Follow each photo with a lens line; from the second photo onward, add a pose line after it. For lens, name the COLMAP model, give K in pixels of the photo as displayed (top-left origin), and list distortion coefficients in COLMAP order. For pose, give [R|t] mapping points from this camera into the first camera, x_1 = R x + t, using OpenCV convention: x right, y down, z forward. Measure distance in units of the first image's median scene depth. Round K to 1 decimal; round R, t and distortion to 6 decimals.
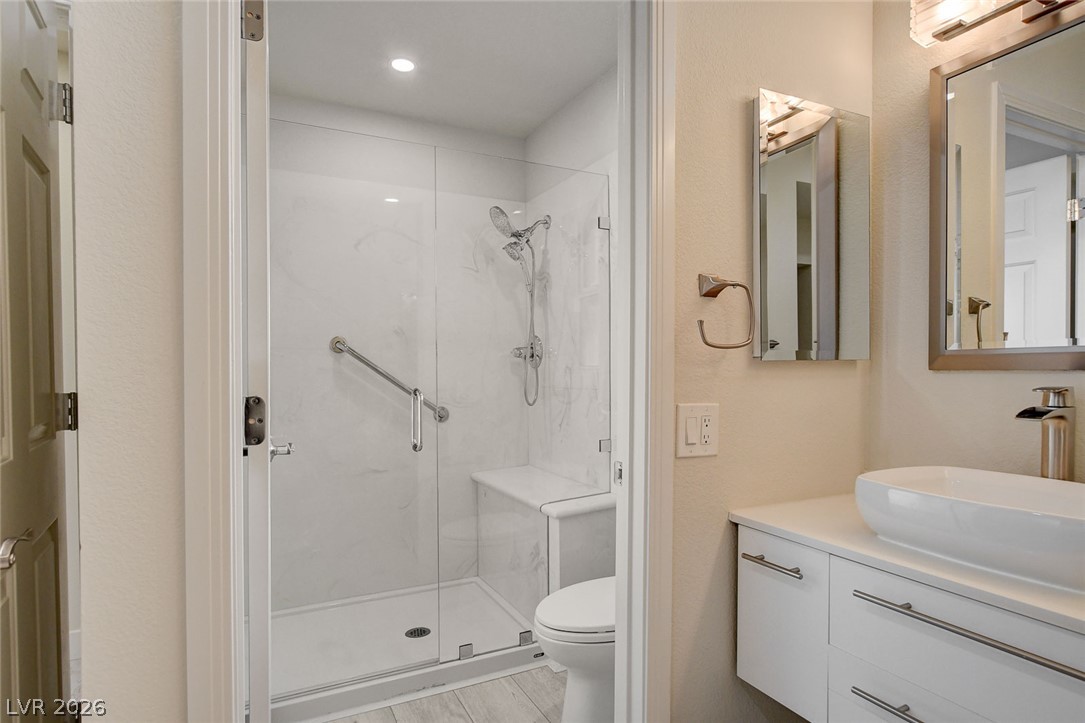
lens RADIAL K [[574.2, 0, 542.2], [0, 574.2, 381.1], [0, 0, 1]] dist [-0.010342, -0.000085]
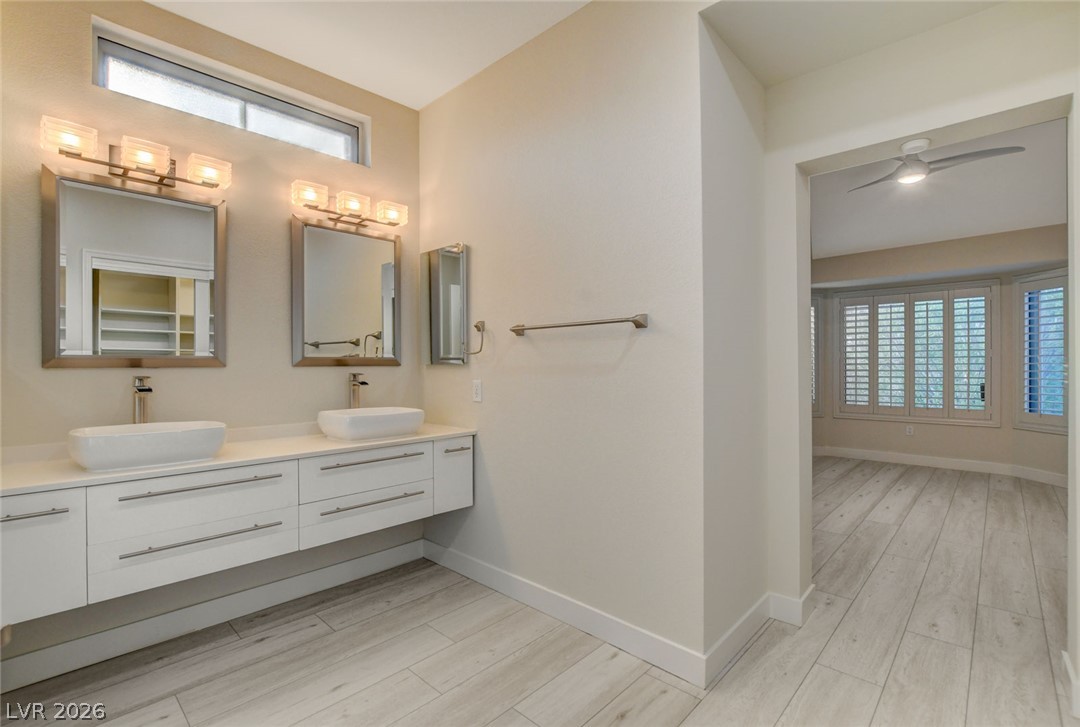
lens RADIAL K [[500.1, 0, 515.5], [0, 500.1, 369.5], [0, 0, 1]] dist [-0.026946, 0.000171]
pose [[-0.317753, -0.002679, 0.948170, -0.843723], [0.023051, 0.999679, 0.010550, -0.001138], [-0.947893, 0.025209, -0.317589, 0.241170]]
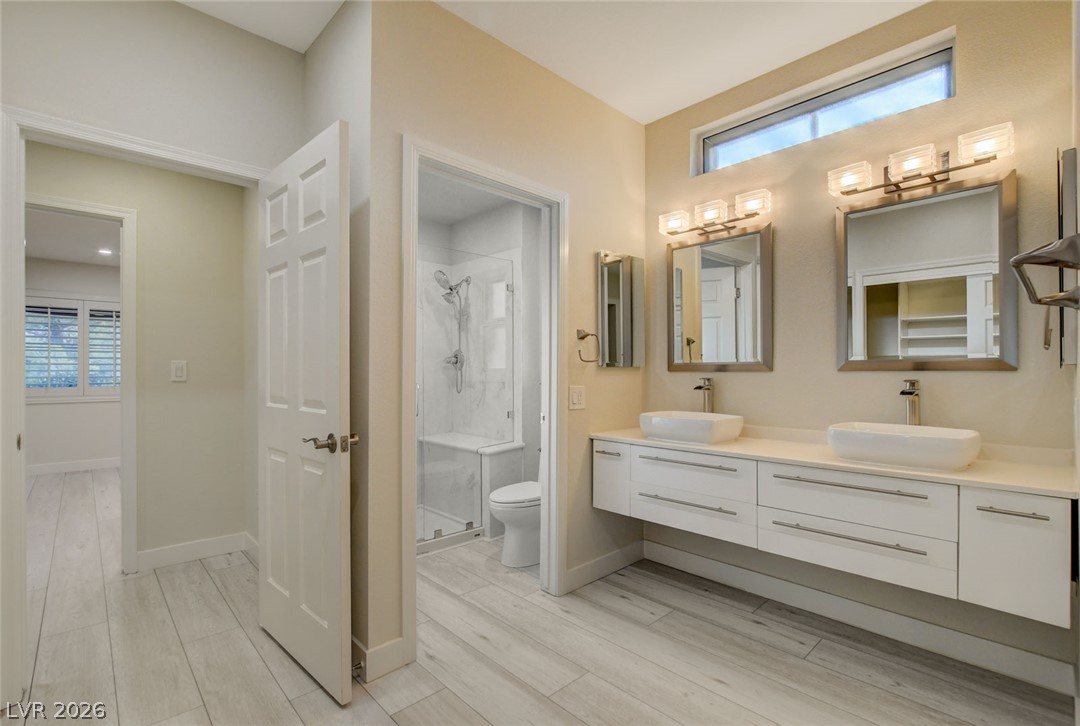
lens RADIAL K [[478.7, 0, 535.7], [0, 478.7, 372.4], [0, 0, 1]] dist [-0.028941, 0.004809]
pose [[0.960146, -0.000552, 0.279499, -0.370191], [0.005119, 0.999865, -0.015610, 0.011898], [-0.279453, 0.016419, 0.960019, -0.691404]]
